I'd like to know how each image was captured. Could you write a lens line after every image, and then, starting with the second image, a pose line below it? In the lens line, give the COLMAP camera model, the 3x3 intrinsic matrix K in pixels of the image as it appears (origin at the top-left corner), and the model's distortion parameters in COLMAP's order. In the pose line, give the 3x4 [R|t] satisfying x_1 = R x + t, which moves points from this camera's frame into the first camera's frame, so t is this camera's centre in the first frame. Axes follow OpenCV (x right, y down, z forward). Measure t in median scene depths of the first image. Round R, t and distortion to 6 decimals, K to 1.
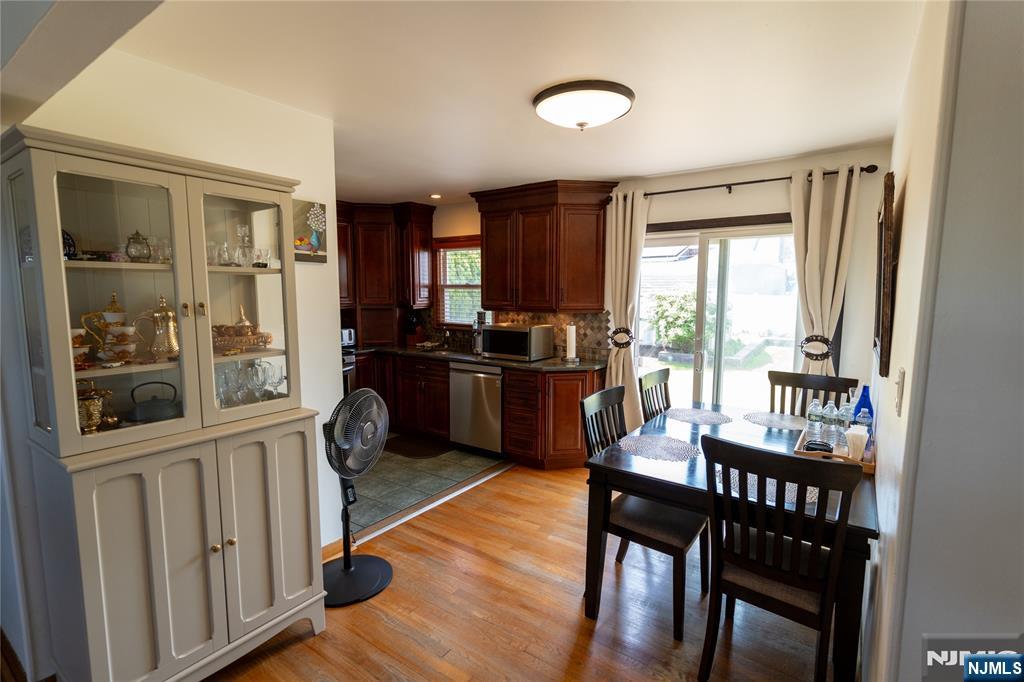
lens RADIAL K [[482.9, 0, 514.5], [0, 482.9, 345.0], [0, 0, 1]] dist [0.001205, -0.000546]
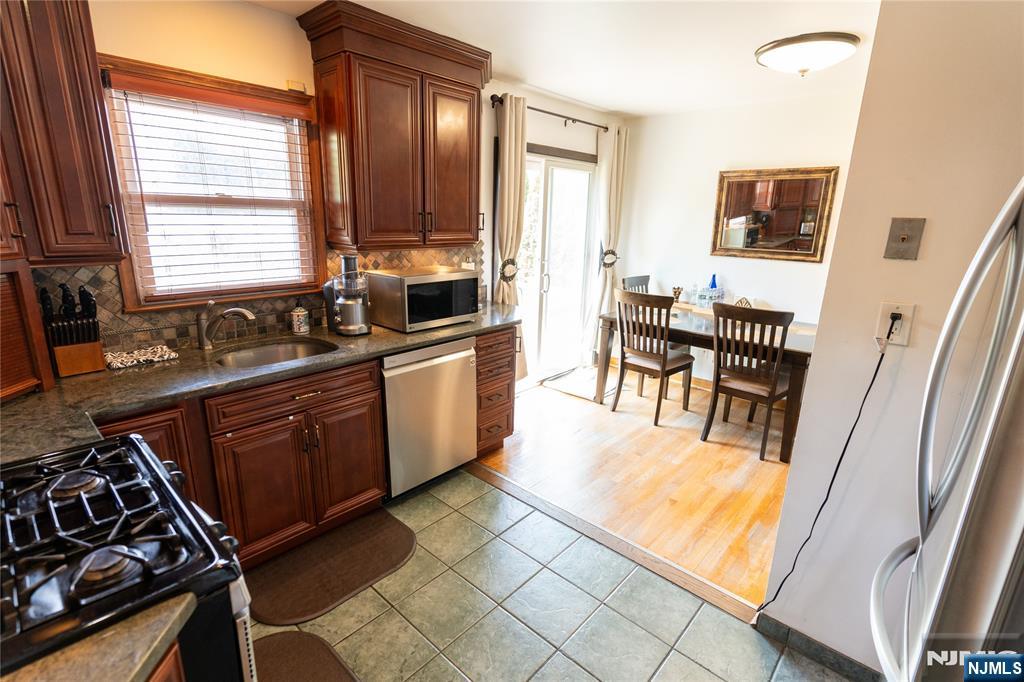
lens RADIAL K [[482.9, 0, 515.0], [0, 482.9, 342.3], [0, 0, 1]] dist [0.001205, -0.000546]
pose [[0.112826, -0.250202, 0.961597, -0.582299], [0.094710, 0.966078, 0.240255, -0.086598], [-0.989091, 0.063966, 0.132695, 0.761168]]
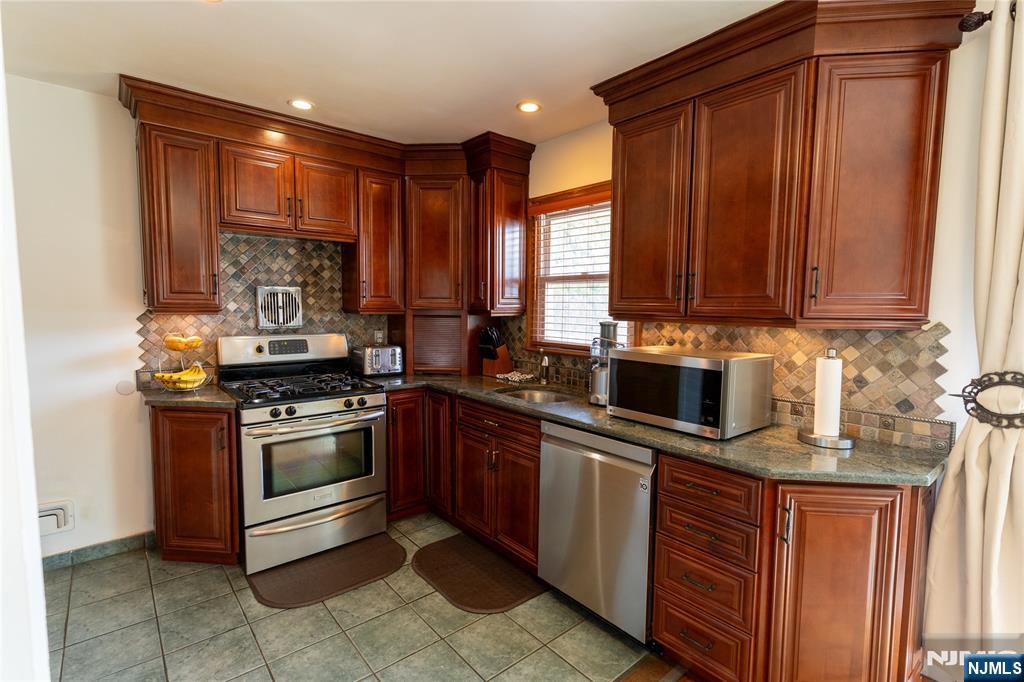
lens RADIAL K [[482.9, 0, 510.8], [0, 482.9, 341.9], [0, 0, 1]] dist [0.001205, -0.000546]
pose [[0.966306, 0.028467, -0.255816, -0.037539], [-0.038605, 0.998652, -0.034692, -0.026808], [0.254484, 0.043399, 0.966103, 0.483222]]
